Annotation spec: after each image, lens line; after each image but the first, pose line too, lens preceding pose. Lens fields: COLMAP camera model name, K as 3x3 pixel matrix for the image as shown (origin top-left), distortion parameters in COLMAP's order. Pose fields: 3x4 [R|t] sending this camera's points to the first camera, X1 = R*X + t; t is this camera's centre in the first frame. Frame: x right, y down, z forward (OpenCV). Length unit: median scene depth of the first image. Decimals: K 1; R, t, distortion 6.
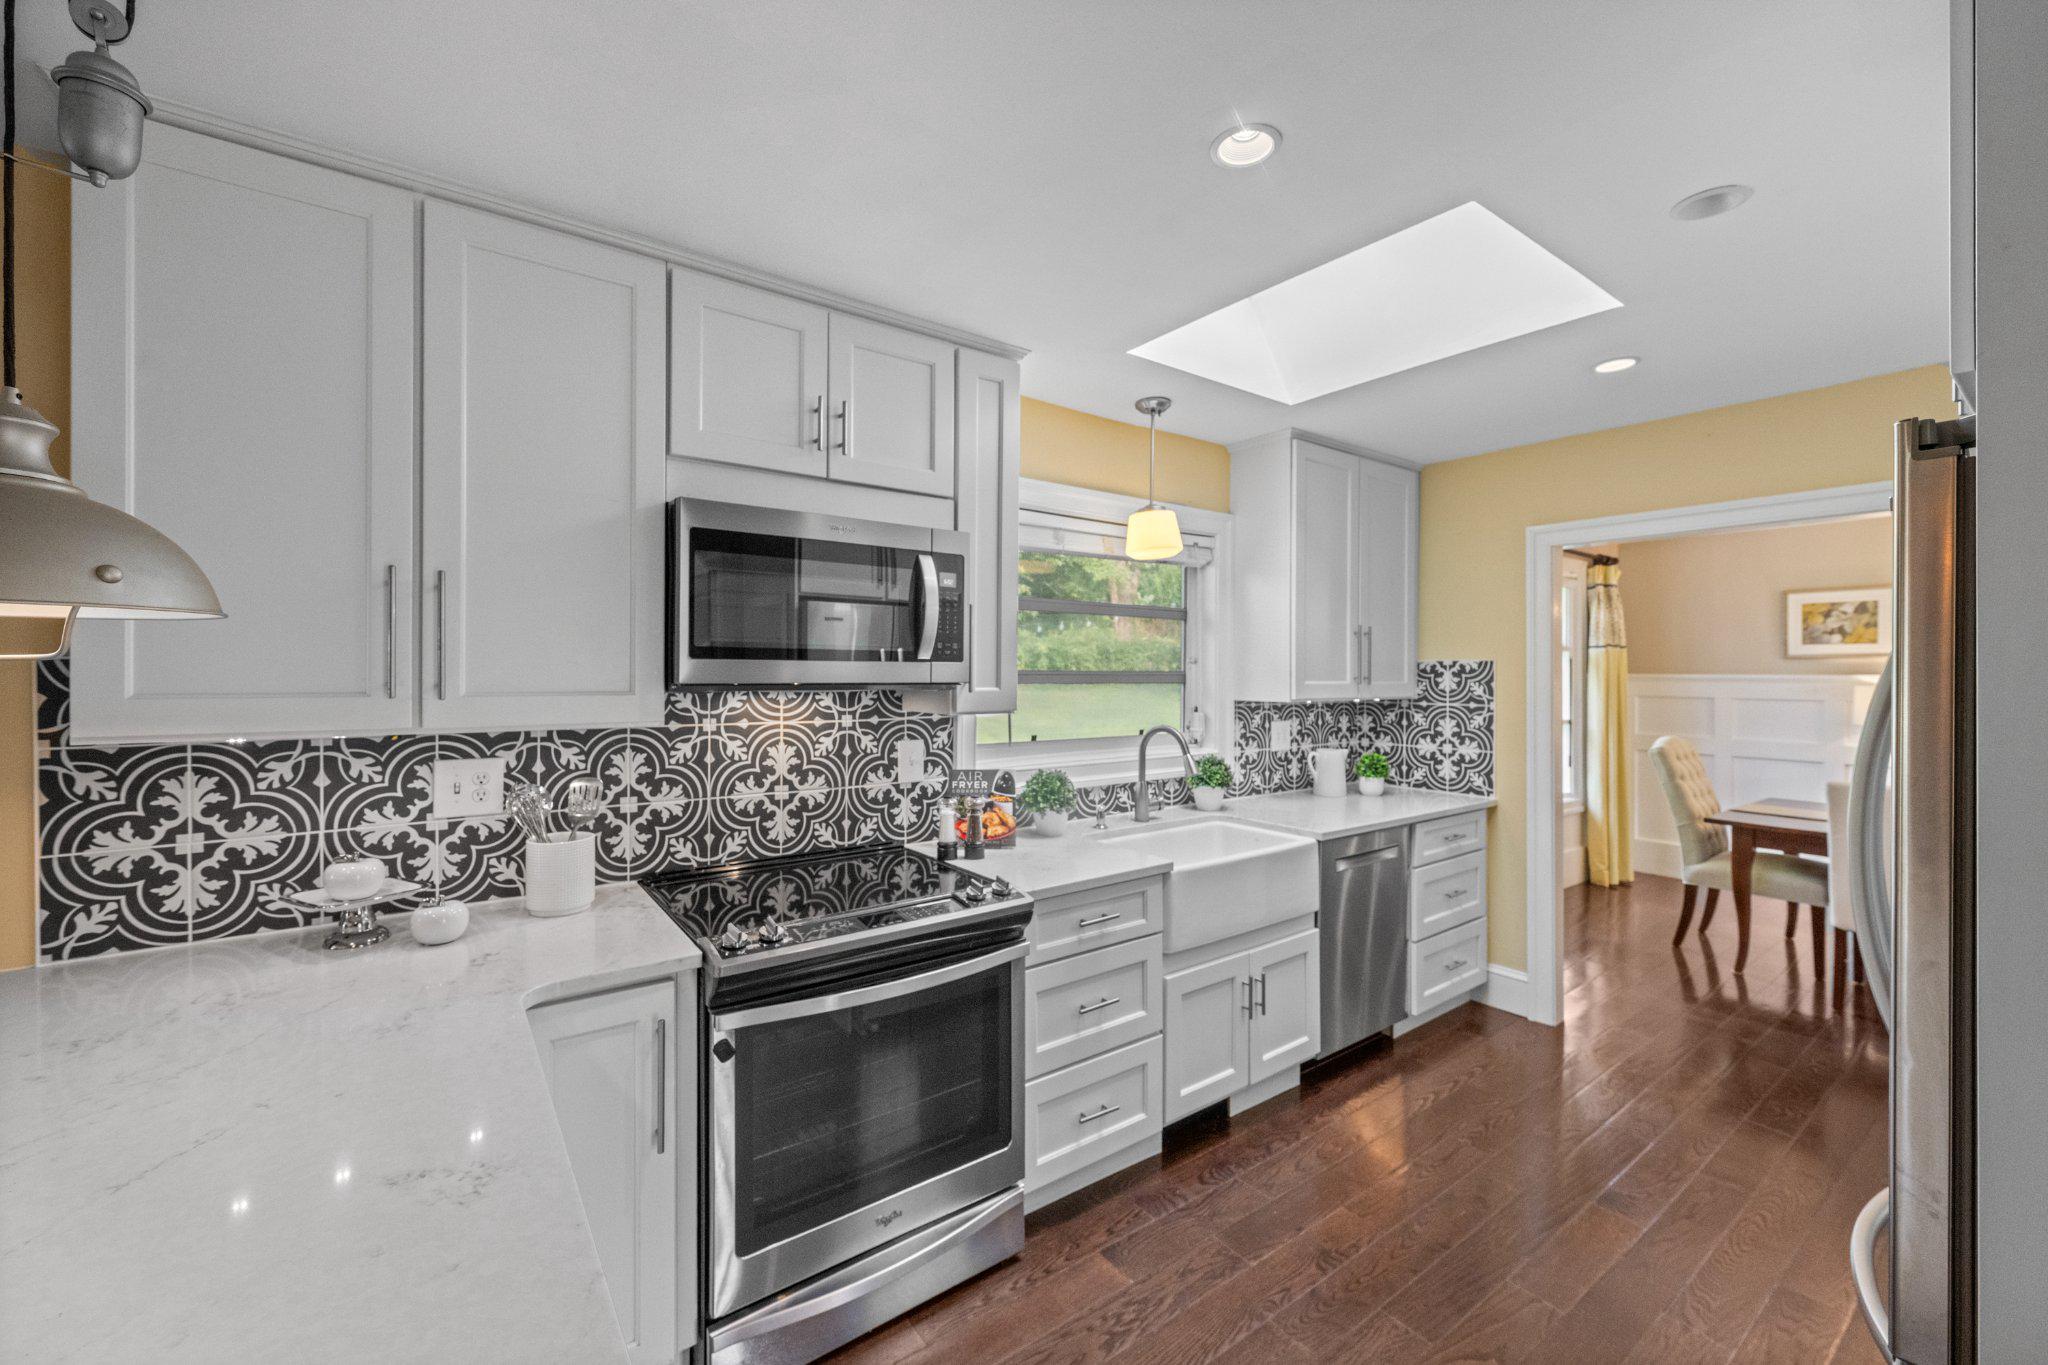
lens RADIAL K [[836.3, 0, 1004.5], [0, 836.3, 674.9], [0, 0, 1]] dist [-0.001473, 0.000733]
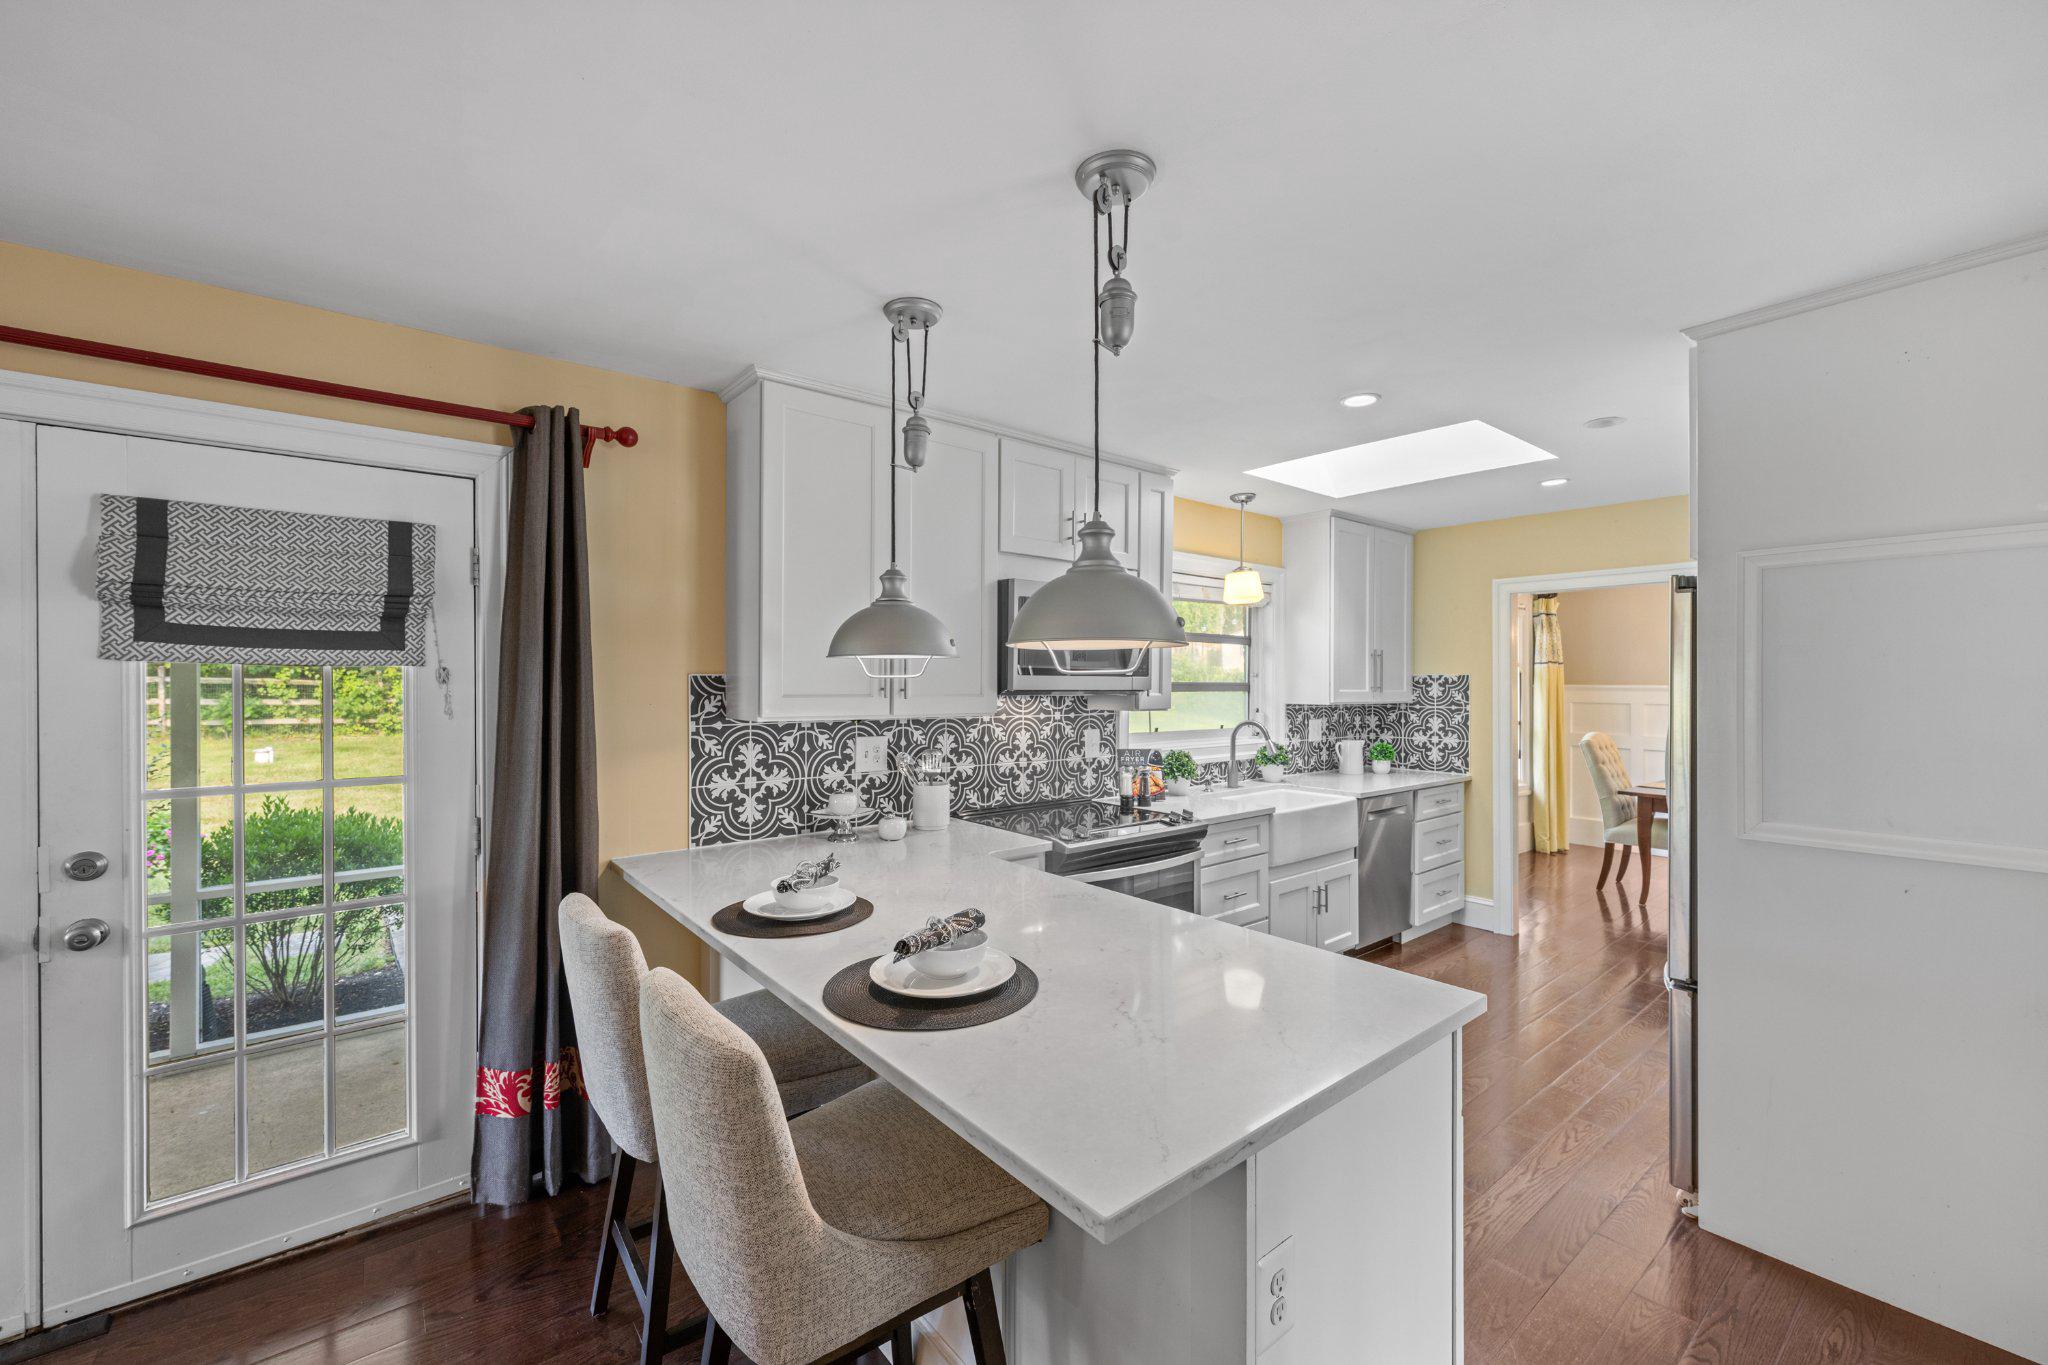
lens RADIAL K [[836.3, 0, 1008.4], [0, 836.3, 684.7], [0, 0, 1]] dist [-0.001473, 0.000733]
pose [[0.998714, 0.001050, 0.050697, -0.340594], [-0.001029, 0.999999, -0.000445, 0.000555], [-0.050698, 0.000392, 0.998714, -0.473324]]
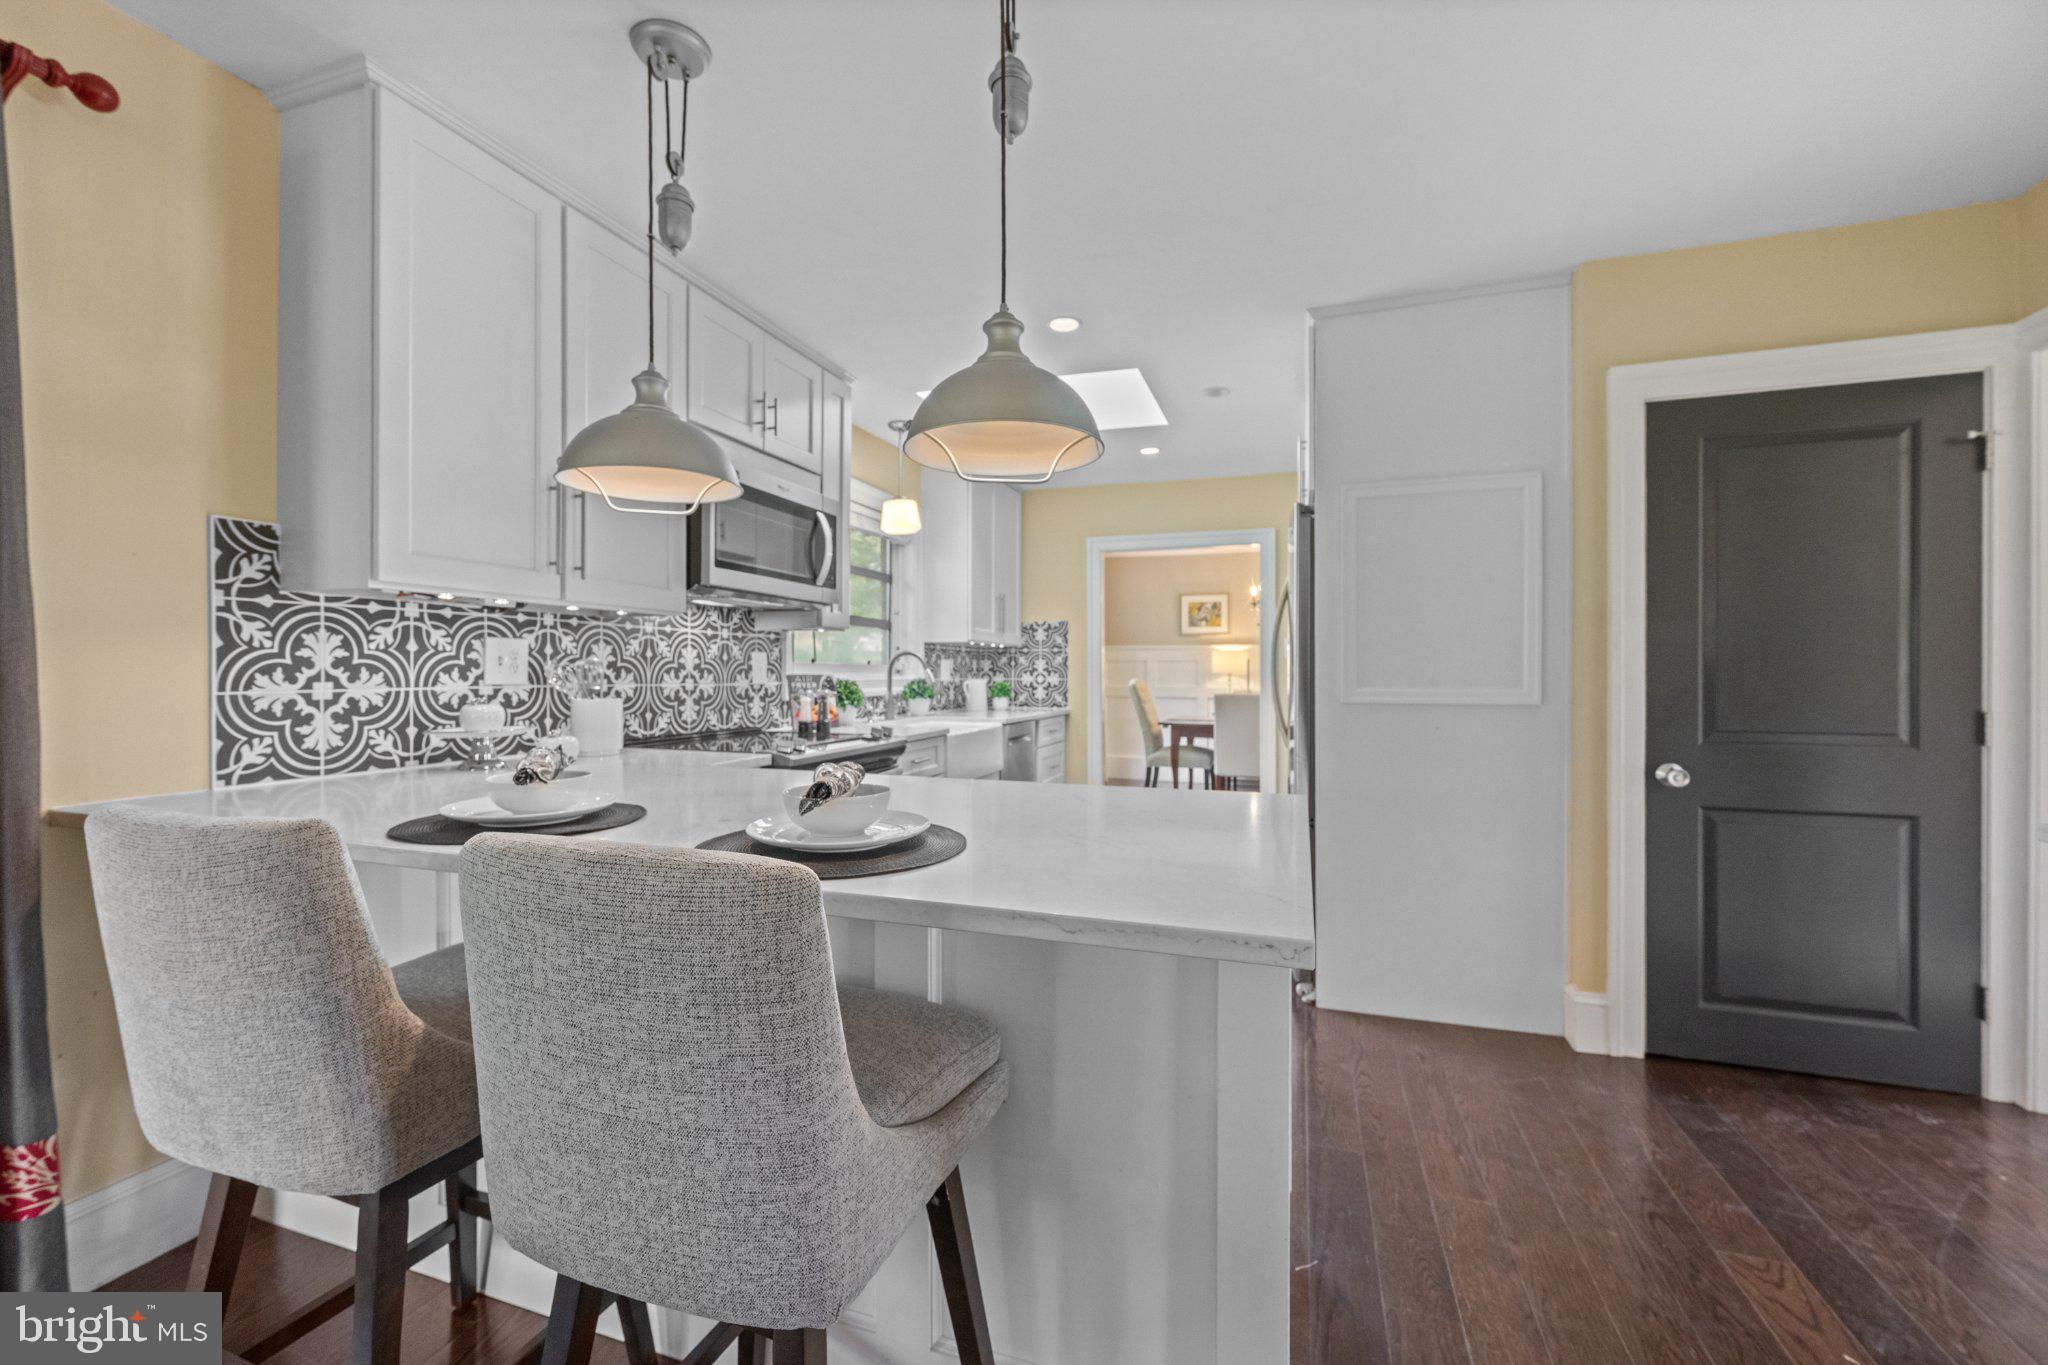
lens RADIAL K [[836.3, 0, 1031.6], [0, 836.3, 674.9], [0, 0, 1]] dist [-0.001473, 0.000733]
pose [[0.811782, -0.002464, 0.583956, -0.544853], [0.001933, 0.999997, 0.001532, 0.114851], [-0.583958, -0.000114, 0.811784, -0.330741]]
